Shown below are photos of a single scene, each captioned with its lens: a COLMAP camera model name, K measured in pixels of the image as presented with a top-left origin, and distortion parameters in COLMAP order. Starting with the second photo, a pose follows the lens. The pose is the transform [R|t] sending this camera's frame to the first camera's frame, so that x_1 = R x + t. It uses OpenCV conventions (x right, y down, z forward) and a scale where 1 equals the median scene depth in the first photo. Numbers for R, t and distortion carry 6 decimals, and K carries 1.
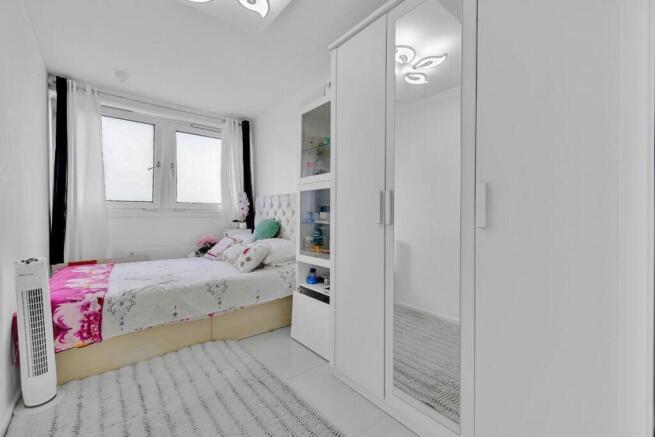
lens RADIAL K [[302.4, 0, 328.5], [0, 302.4, 214.2], [0, 0, 1]] dist [0.020372, -0.000299]
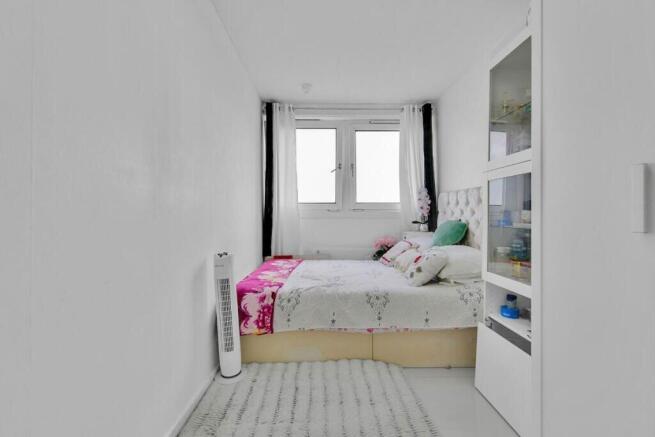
lens RADIAL K [[302.4, 0, 328.5], [0, 302.4, 214.2], [0, 0, 1]] dist [0.020372, -0.000299]
pose [[0.770864, -0.007118, -0.636960, 0.069304], [0.007333, 0.999970, -0.002300, -0.000402], [0.636958, -0.002898, 0.770893, 0.223959]]
